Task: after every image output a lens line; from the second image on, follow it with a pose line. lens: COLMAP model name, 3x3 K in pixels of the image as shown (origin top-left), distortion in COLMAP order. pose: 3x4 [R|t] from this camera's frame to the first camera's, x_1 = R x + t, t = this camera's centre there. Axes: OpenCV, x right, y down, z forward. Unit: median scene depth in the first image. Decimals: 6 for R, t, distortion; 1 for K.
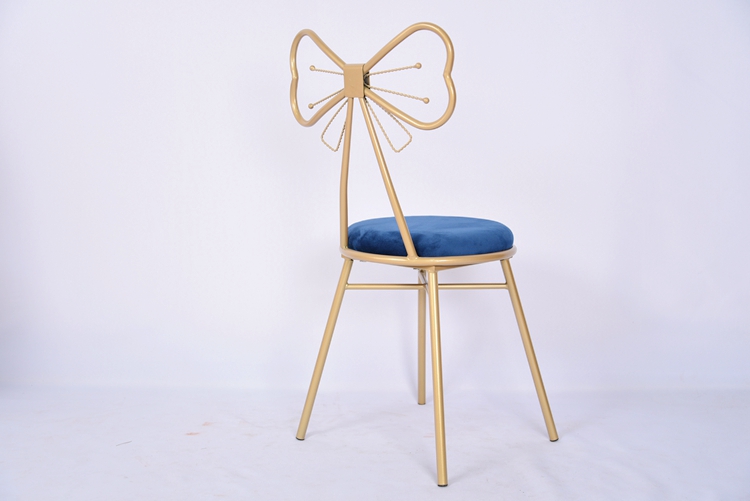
lens RADIAL K [[1065.6, 0, 374.1], [0, 1065.6, 245.6], [0, 0, 1]] dist [-0.025738, 0.000000]
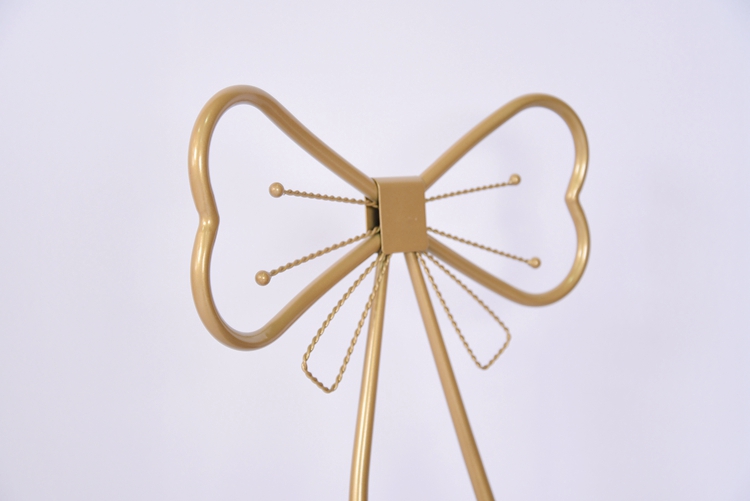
lens RADIAL K [[1147.2, 0, 375.7], [0, 1147.2, 250.6], [0, 0, 1]] dist [-0.005574, 0.000000]
pose [[0.999179, -0.026430, -0.030699, -0.009762], [0.022657, 0.992833, -0.117340, -0.094864], [0.033580, 0.116548, 0.992617, 0.588851]]
